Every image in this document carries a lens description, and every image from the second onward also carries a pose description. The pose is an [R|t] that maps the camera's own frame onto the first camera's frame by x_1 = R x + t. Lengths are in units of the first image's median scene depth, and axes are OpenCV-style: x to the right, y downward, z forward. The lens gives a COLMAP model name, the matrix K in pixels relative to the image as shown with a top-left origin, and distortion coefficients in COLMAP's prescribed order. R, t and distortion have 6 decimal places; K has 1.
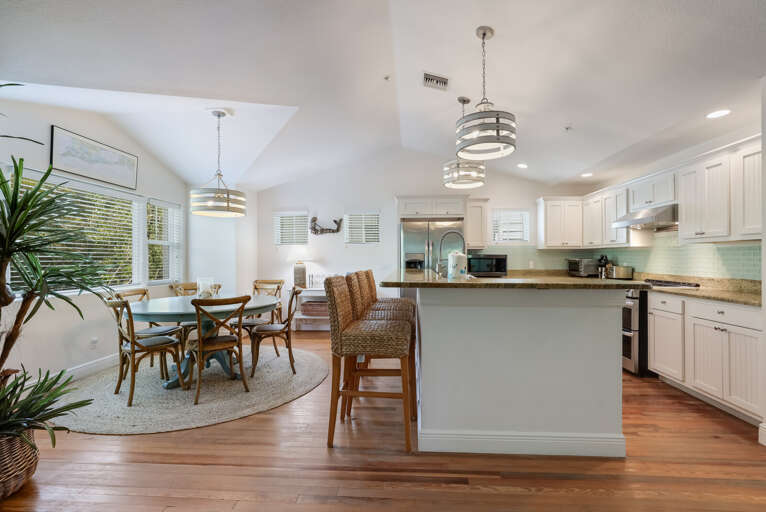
lens RADIAL K [[349.7, 0, 386.7], [0, 349.7, 256.4], [0, 0, 1]] dist [-0.029186, 0.013016]
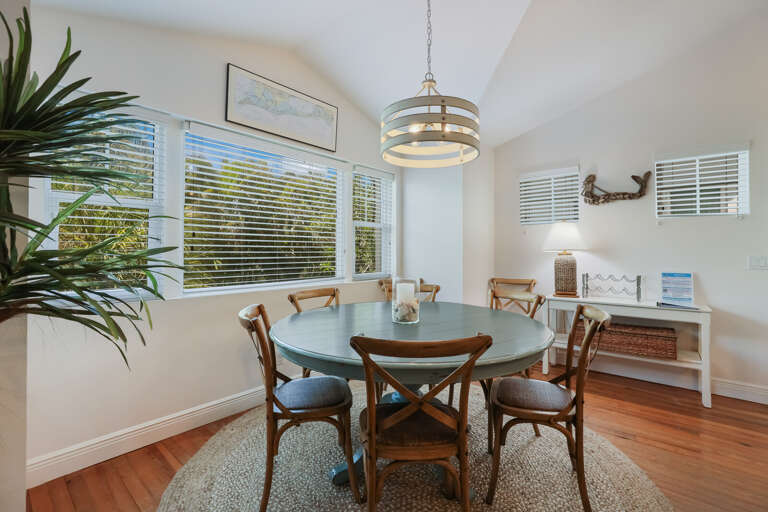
lens RADIAL K [[350.7, 0, 387.7], [0, 350.7, 256.4], [0, 0, 1]] dist [-0.029186, 0.013016]
pose [[0.806562, 0.015515, -0.590946, -0.180308], [-0.001599, 0.999709, 0.024064, 0.012910], [0.591148, -0.018464, 0.806352, 0.438046]]
